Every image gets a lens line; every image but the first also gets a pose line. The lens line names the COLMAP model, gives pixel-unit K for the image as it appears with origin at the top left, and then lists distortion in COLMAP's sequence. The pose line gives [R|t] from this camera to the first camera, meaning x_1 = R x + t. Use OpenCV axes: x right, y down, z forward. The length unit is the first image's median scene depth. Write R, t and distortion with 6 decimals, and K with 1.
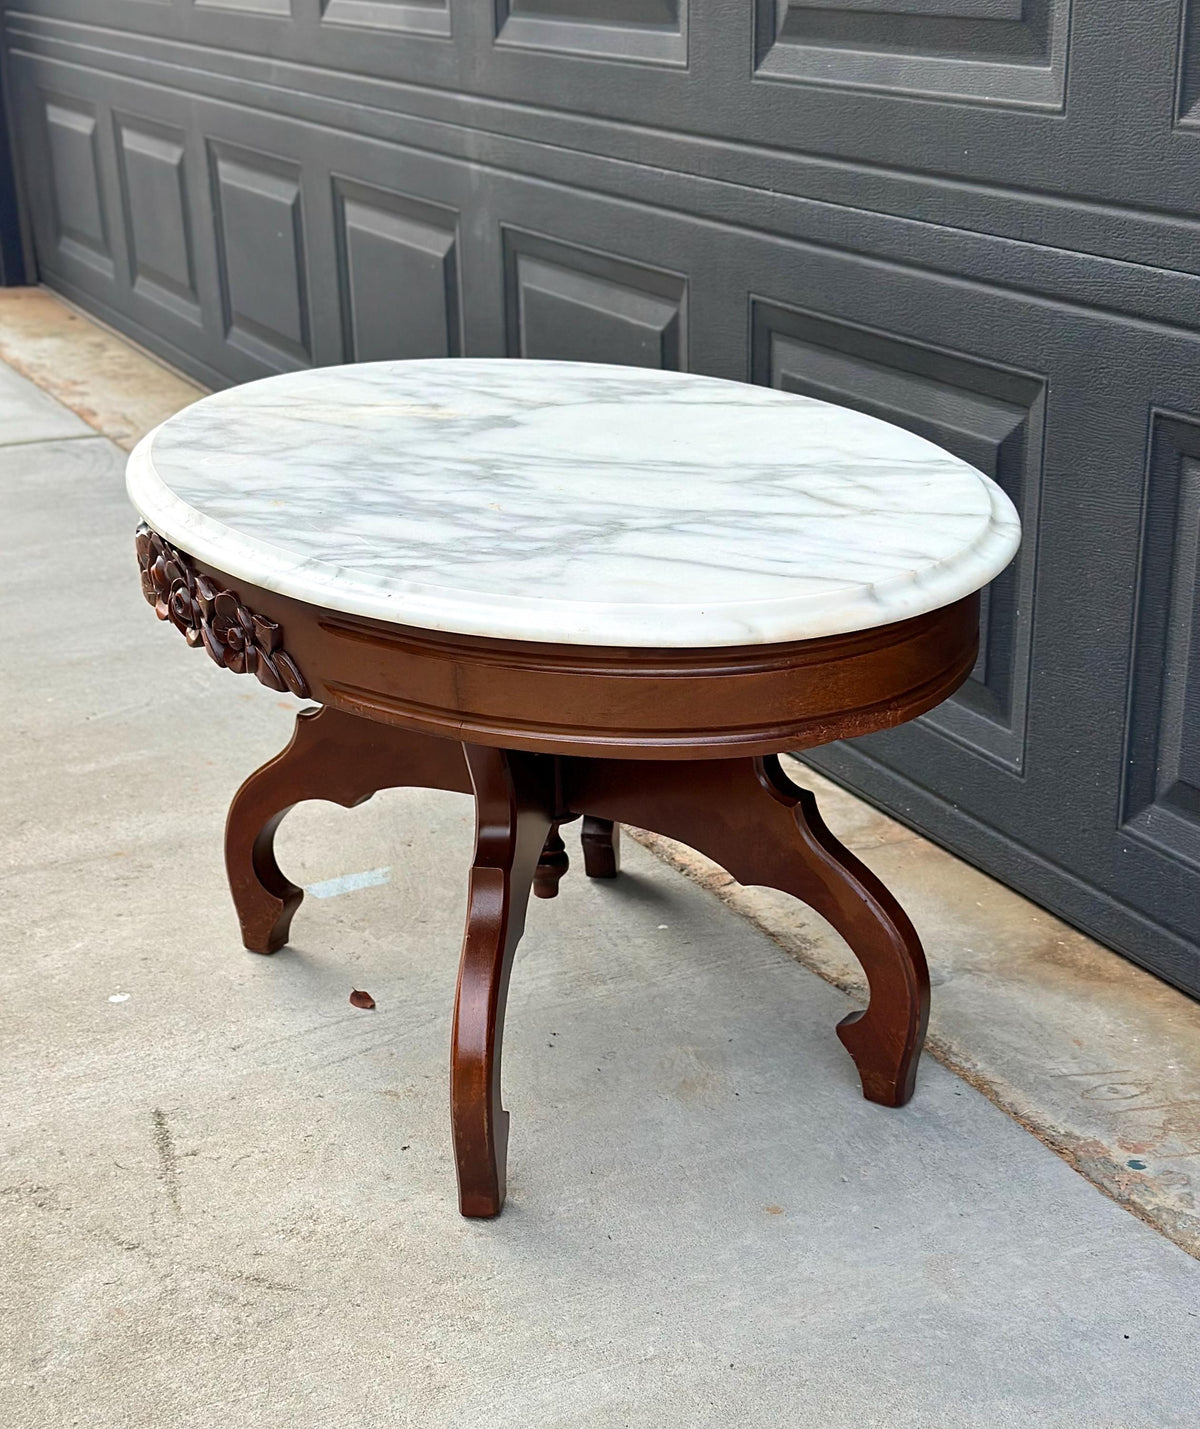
lens RADIAL K [[2379.1, 0, 602.5], [0, 2379.1, 798.9], [0, 0, 1]] dist [0.143994, -0.020318]
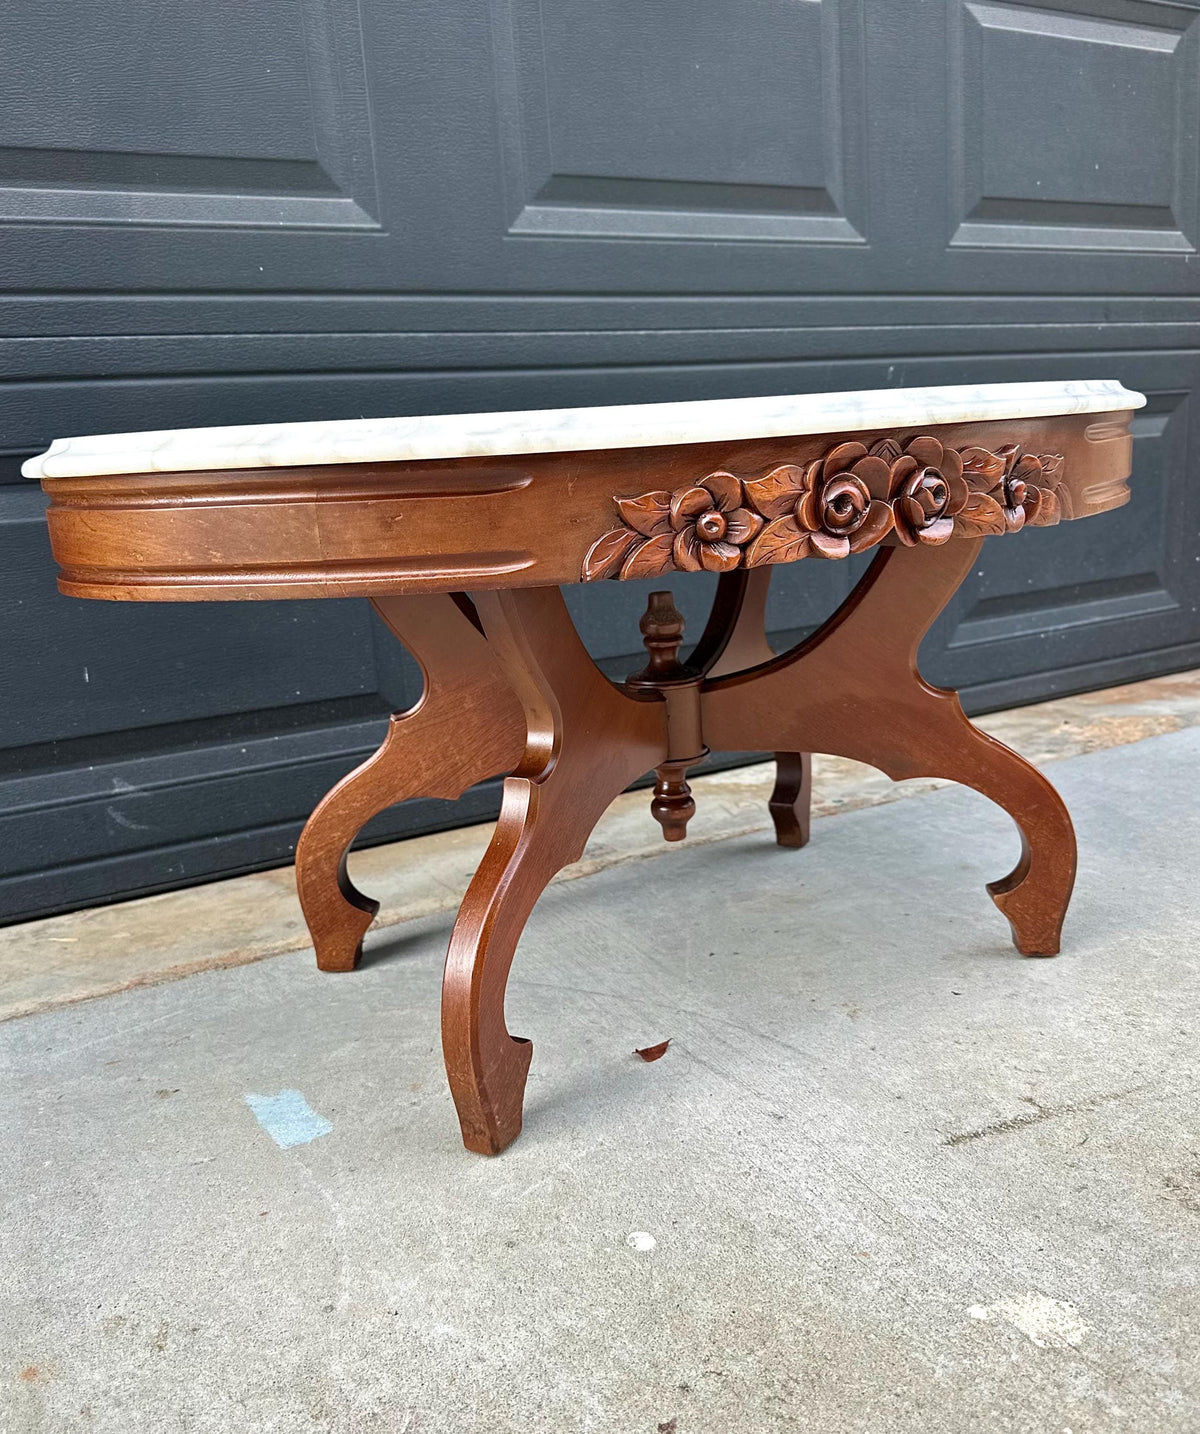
lens RADIAL K [[1203.4, 0, 605.7], [0, 1203.4, 721.9], [0, 0, 1]] dist [0.153149, -0.326365]
pose [[-0.069536, -0.194095, 0.978515, -0.557703], [0.411722, 0.887866, 0.205373, -0.134412], [-0.908653, 0.417157, 0.018175, 1.024355]]
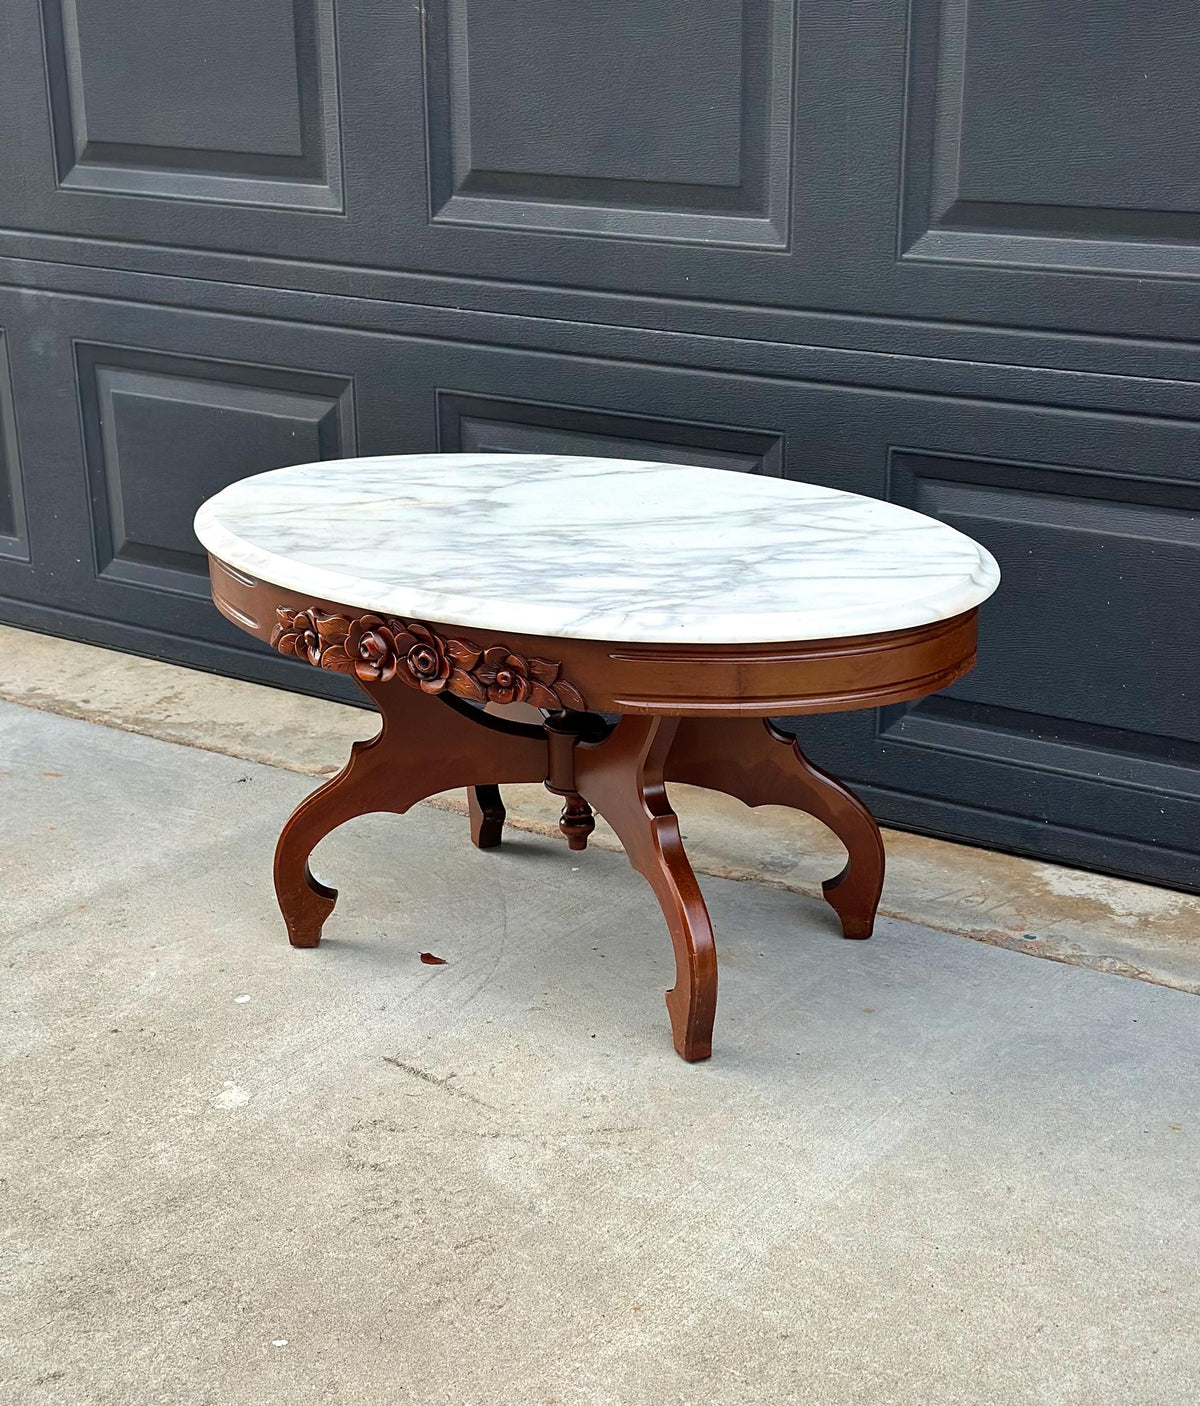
lens RADIAL K [[2334.2, 0, 603.0], [0, 2334.2, 821.5], [0, 0, 1]] dist [0.162590, -0.089707]
pose [[0.860537, -0.173683, 0.478863, -0.659842], [0.173605, 0.983794, 0.044846, -0.032010], [-0.478892, 0.044541, 0.876743, -0.171395]]
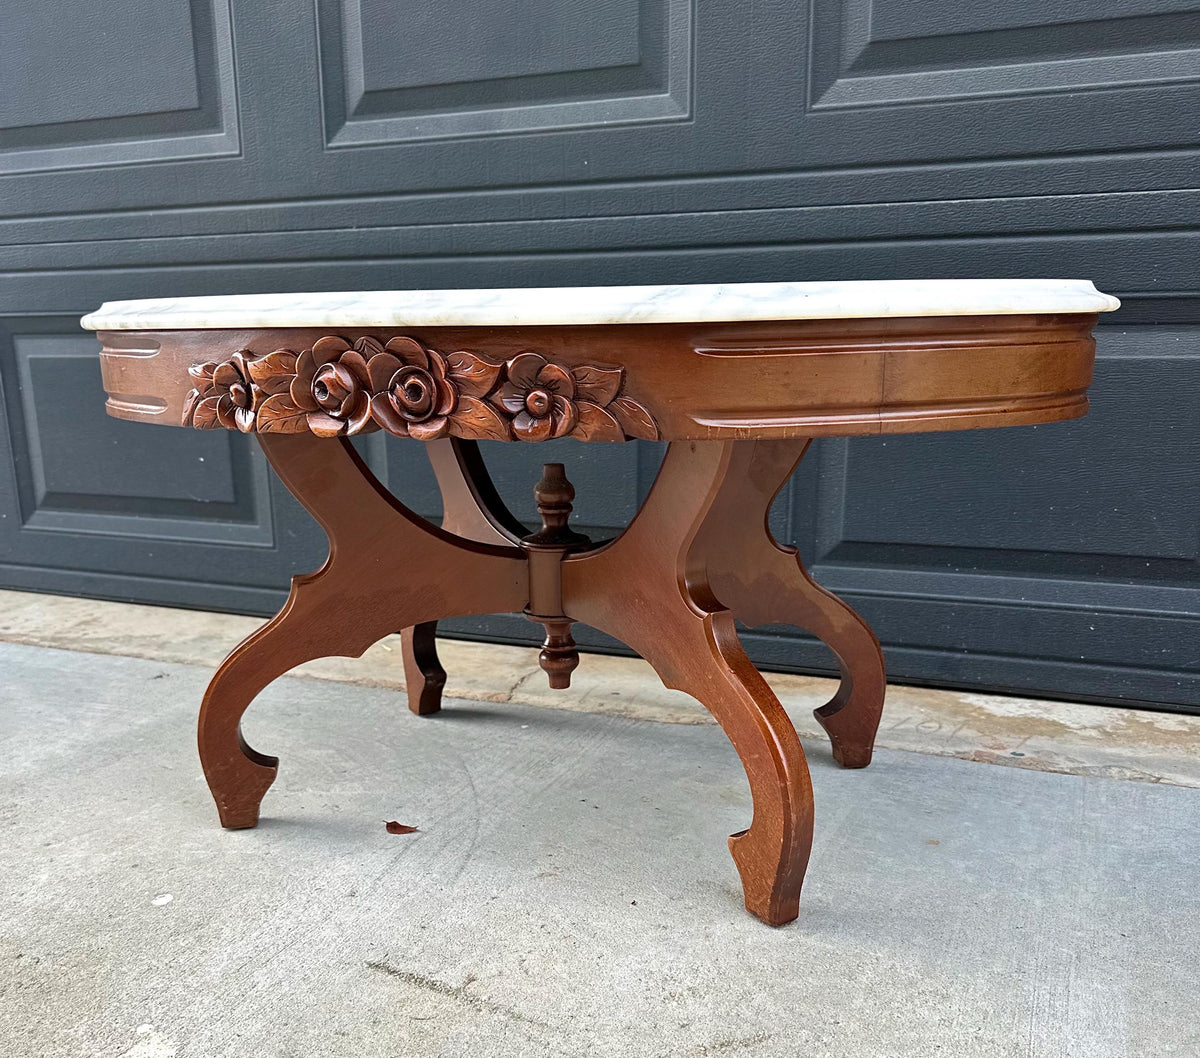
lens RADIAL K [[1135.1, 0, 601.3], [0, 1135.1, 651.5], [0, 0, 1]] dist [0.183727, -0.433168]
pose [[0.732275, -0.166665, 0.660300, -0.394653], [0.234137, 0.972098, -0.014294, 0.036936], [-0.639495, 0.165068, 0.750865, 0.568469]]
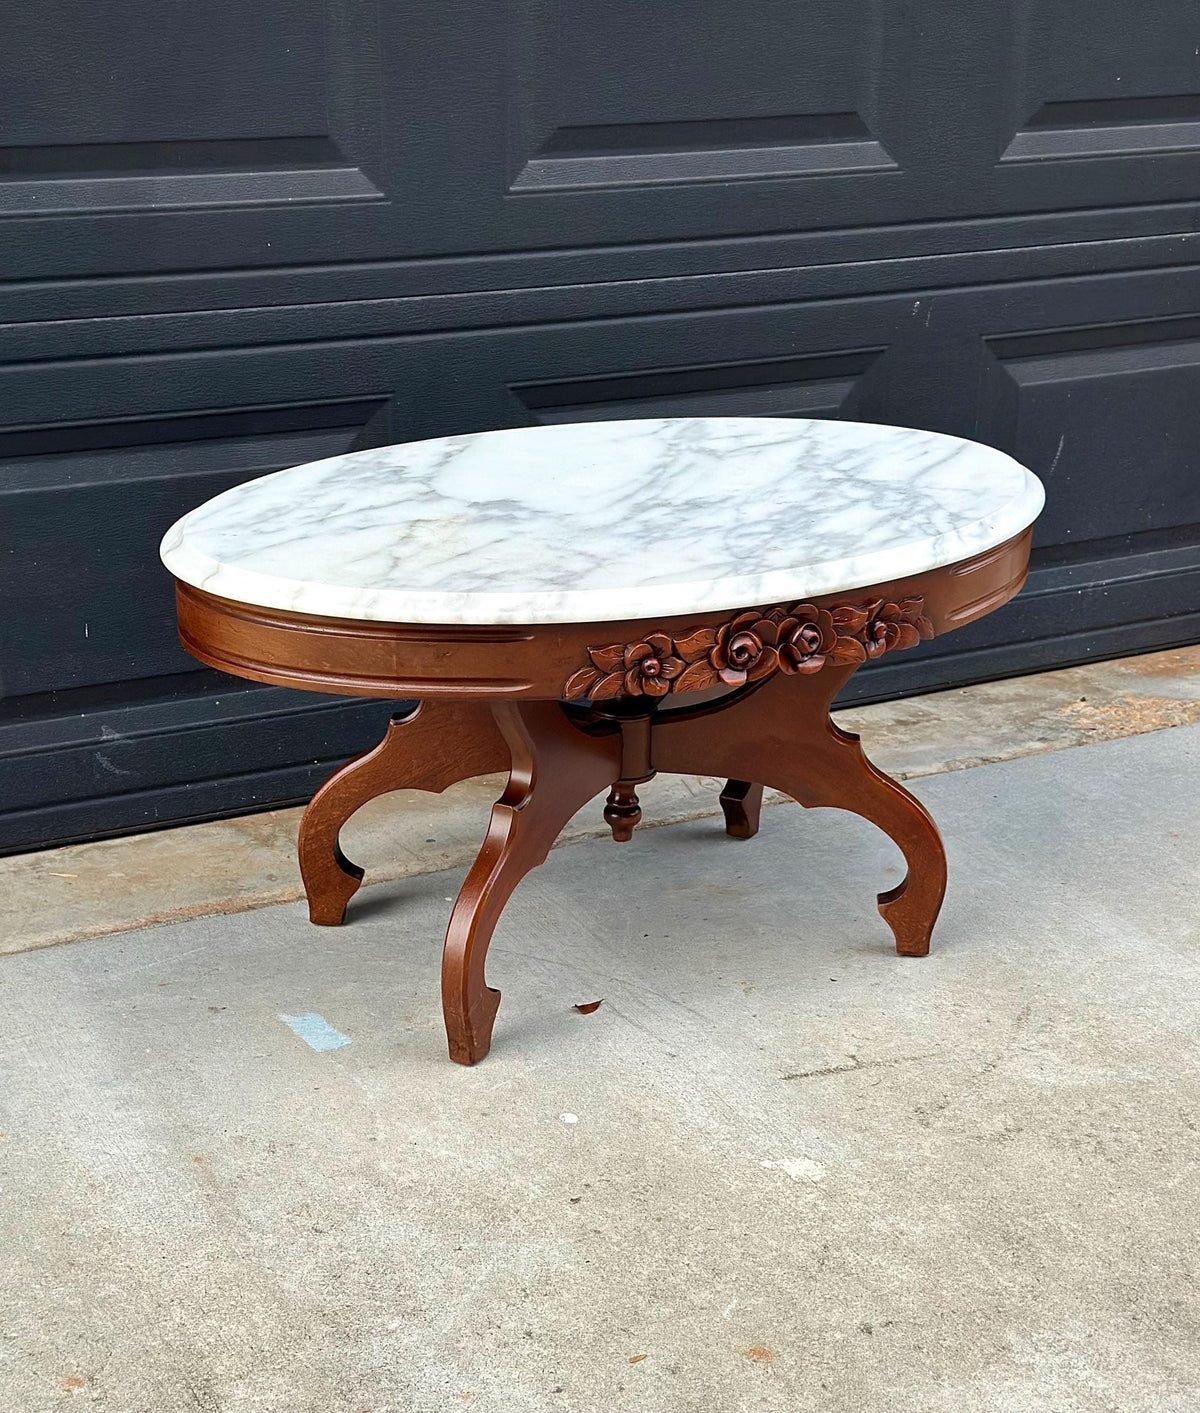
lens RADIAL K [[2417.2, 0, 605.9], [0, 2417.2, 821.5], [0, 0, 1]] dist [0.161371, -0.081291]
pose [[-0.067965, -0.358643, 0.930997, -1.252664], [0.338150, 0.869641, 0.359693, -0.445925], [-0.938635, 0.339263, 0.062170, 0.950828]]
